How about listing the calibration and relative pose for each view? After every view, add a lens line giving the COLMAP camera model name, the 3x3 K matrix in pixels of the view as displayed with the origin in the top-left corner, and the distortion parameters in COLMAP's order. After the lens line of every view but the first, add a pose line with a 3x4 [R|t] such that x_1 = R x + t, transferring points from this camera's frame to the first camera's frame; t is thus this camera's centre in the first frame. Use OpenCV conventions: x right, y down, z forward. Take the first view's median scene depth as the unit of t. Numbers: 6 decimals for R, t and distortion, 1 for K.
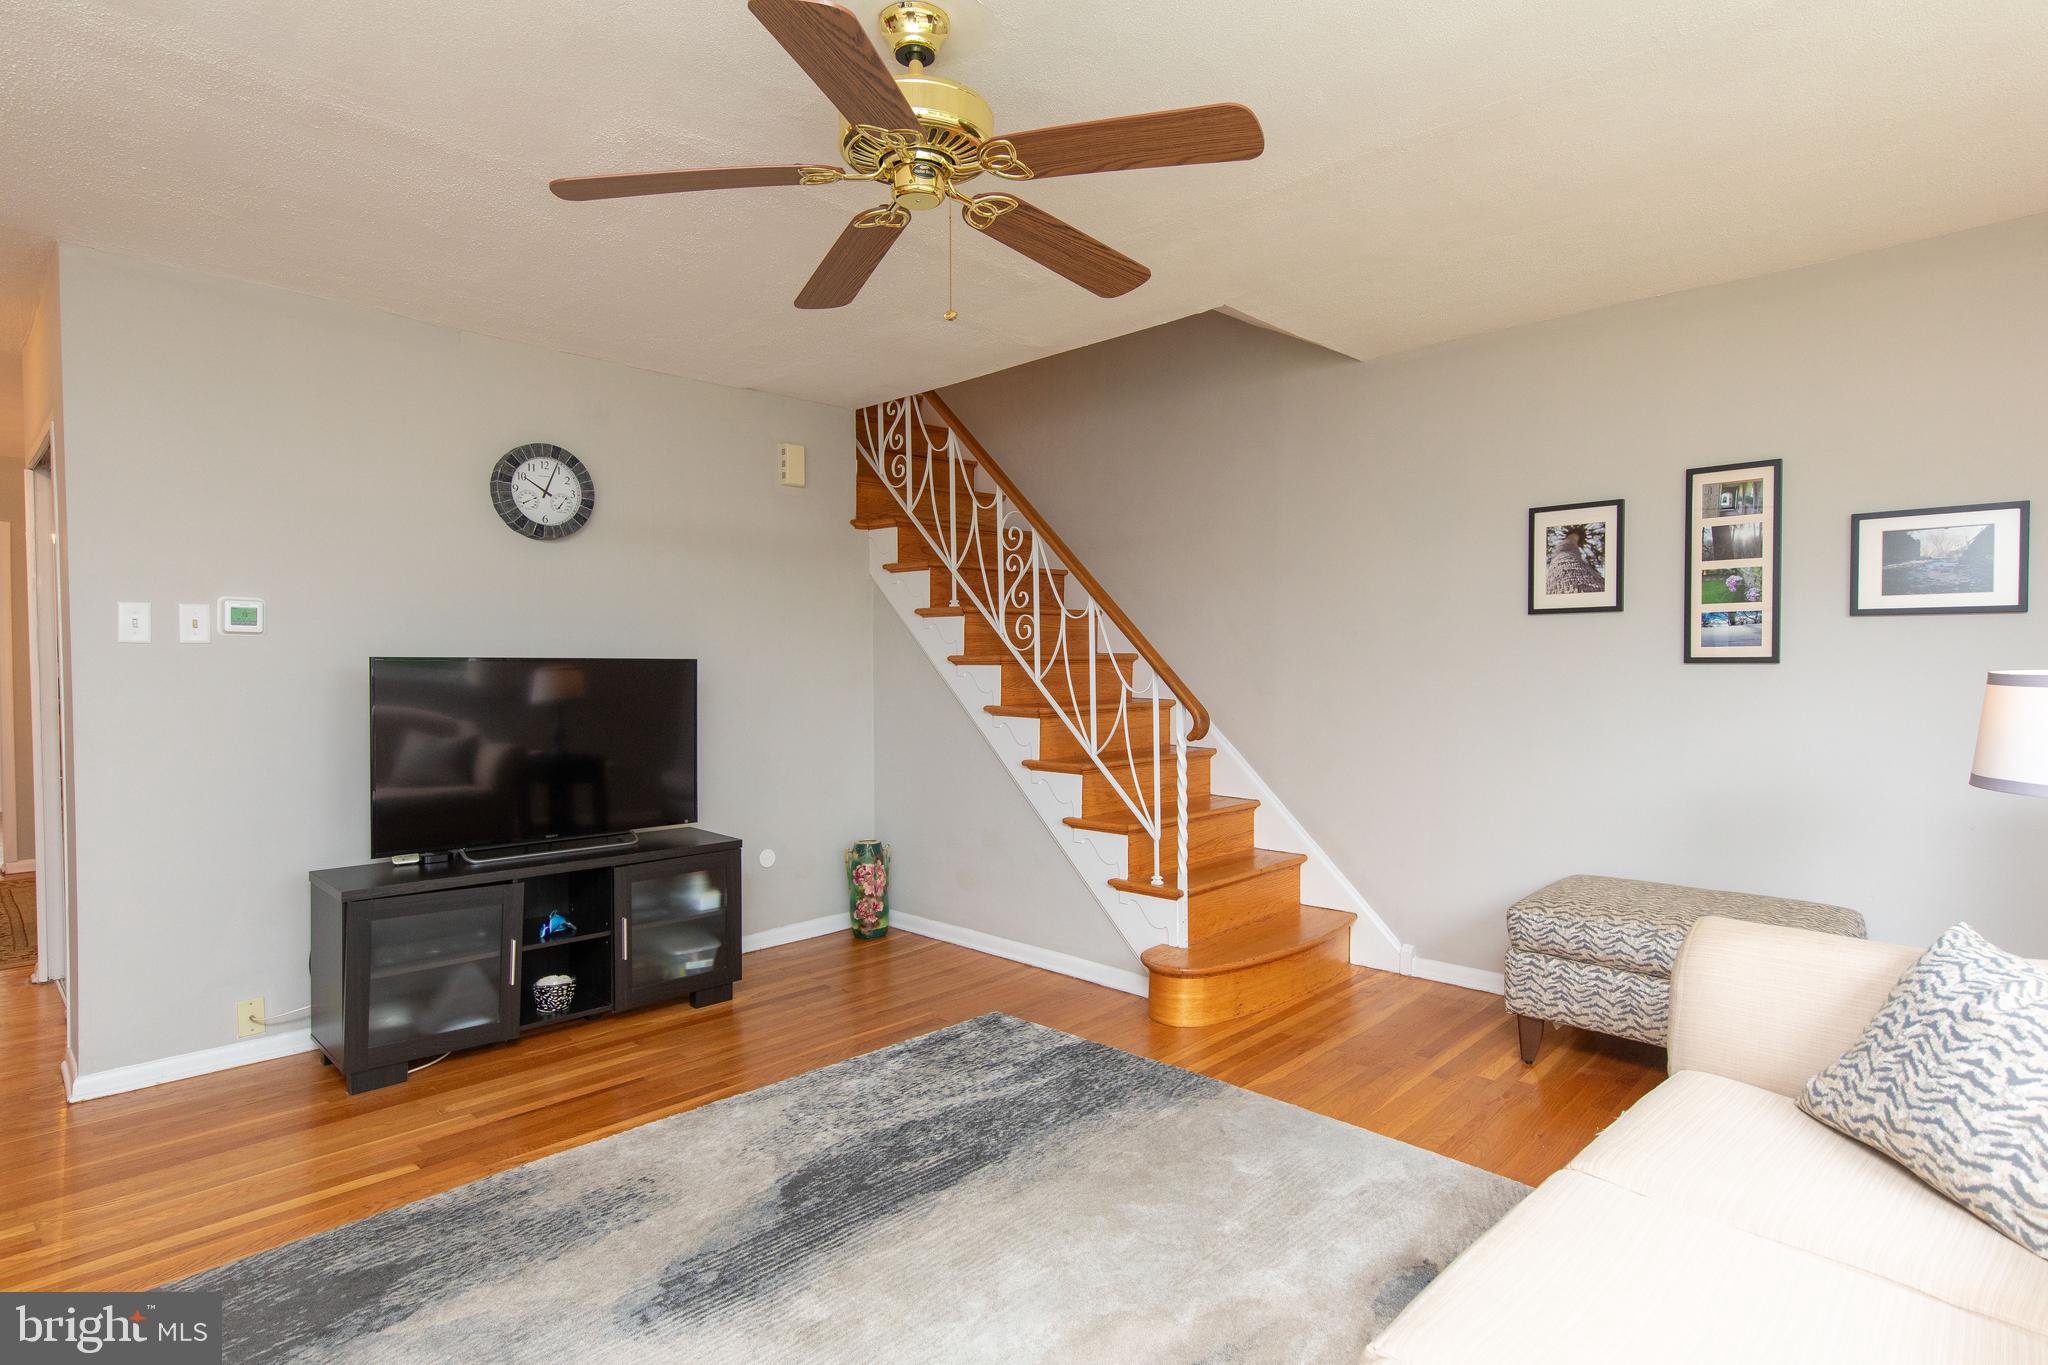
lens RADIAL K [[1049.8, 0, 1024.0], [0, 1049.8, 682.5], [0, 0, 1]] dist [-0.002176, -0.000113]
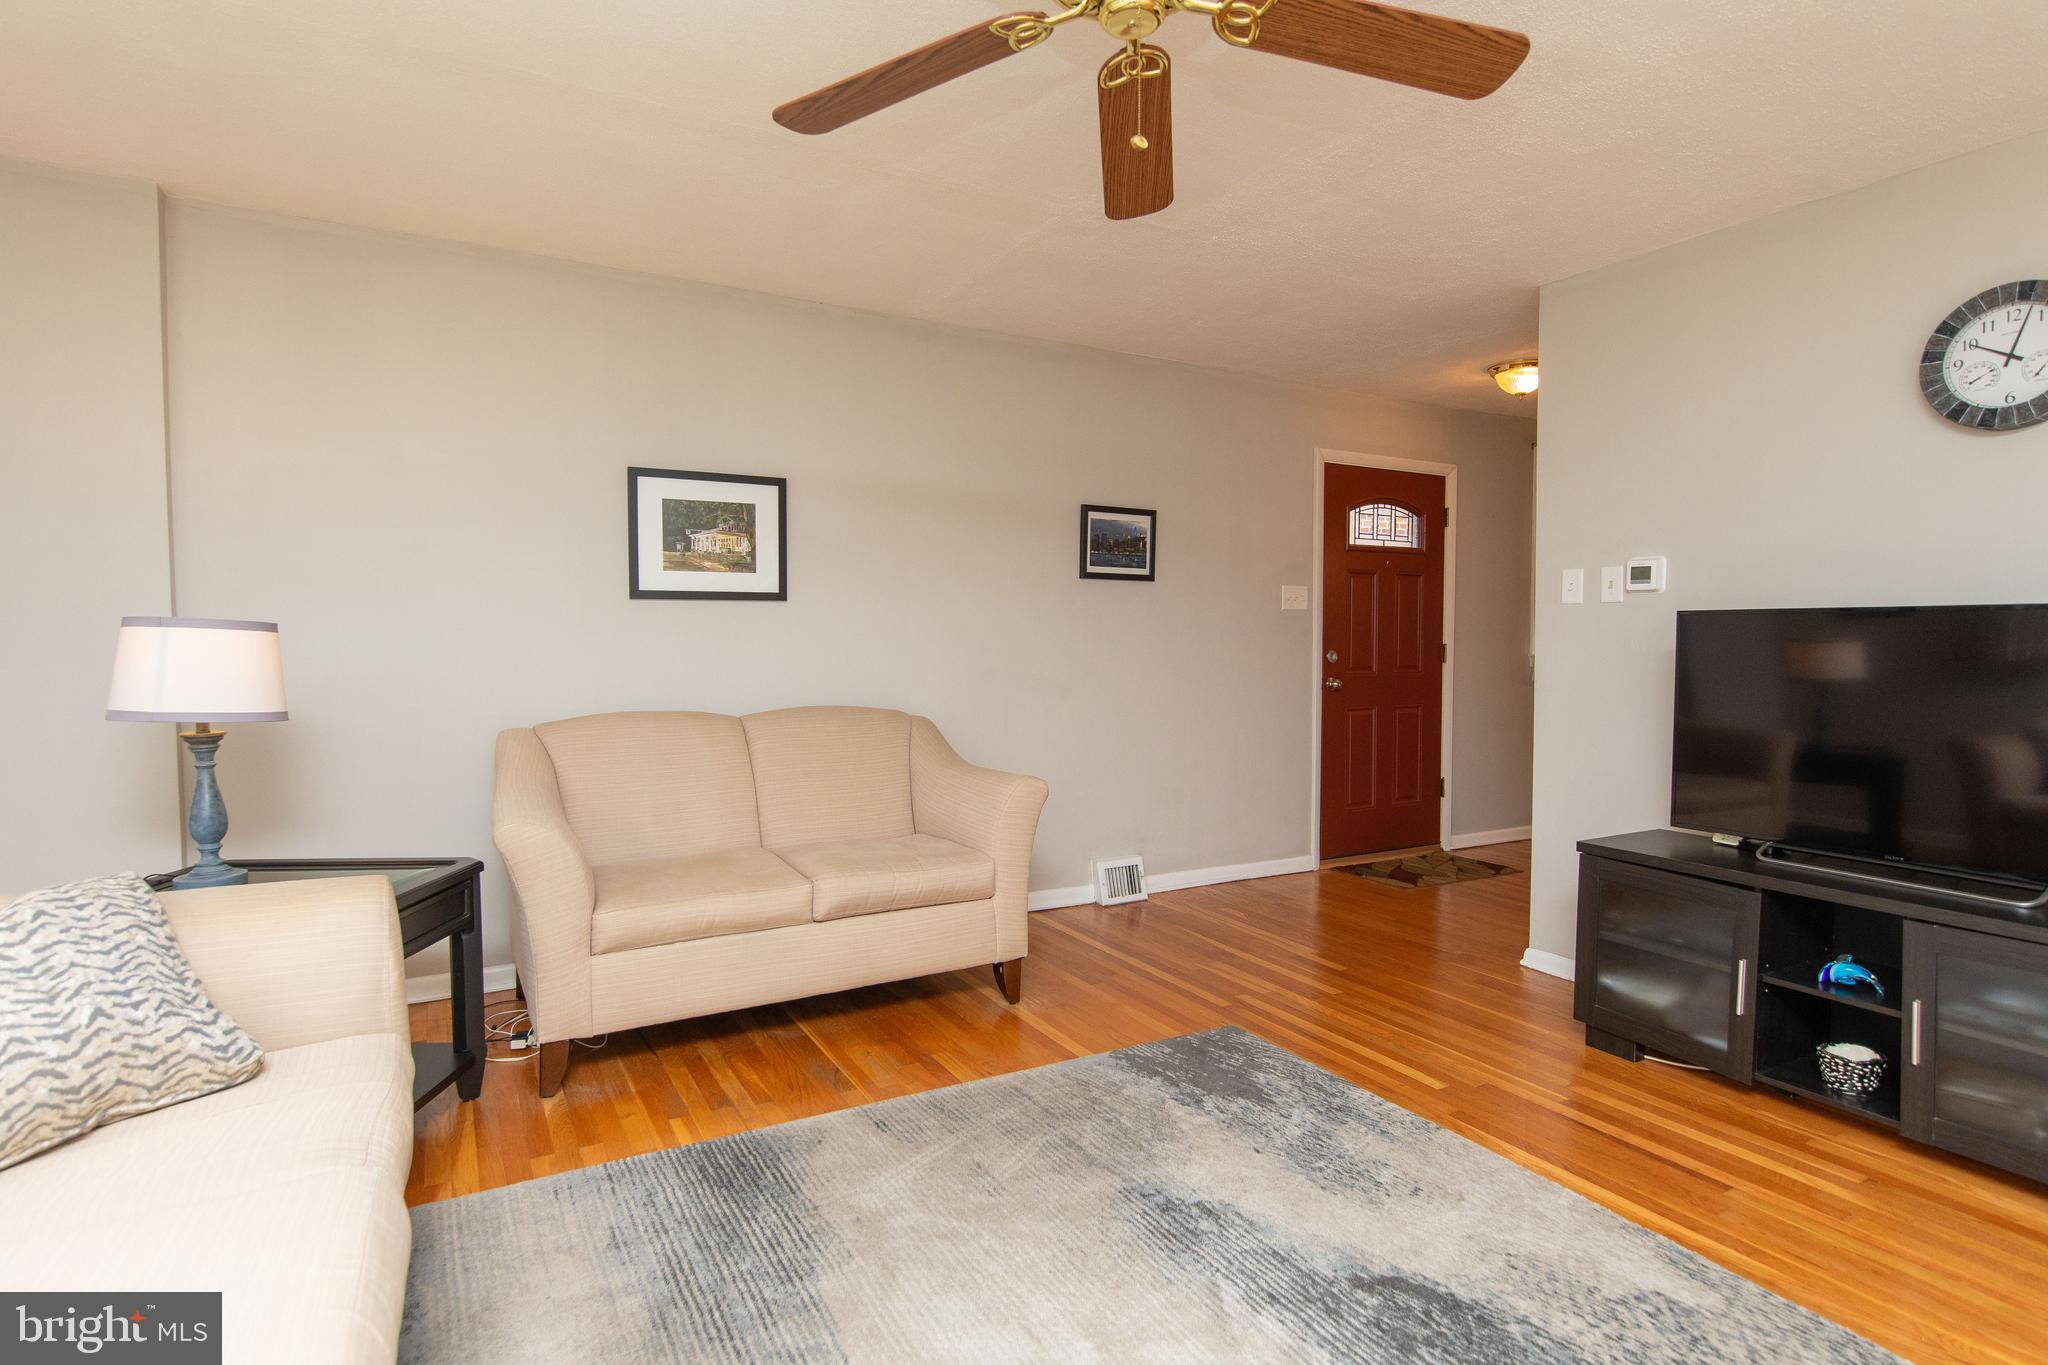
lens RADIAL K [[1049.8, 0, 1024.0], [0, 1049.8, 682.5], [0, 0, 1]] dist [-0.002176, -0.000113]
pose [[-0.296707, 0.044890, -0.953913, 0.687385], [-0.011695, 0.998649, 0.050633, -0.002214], [0.954897, 0.026179, -0.295781, 1.116015]]
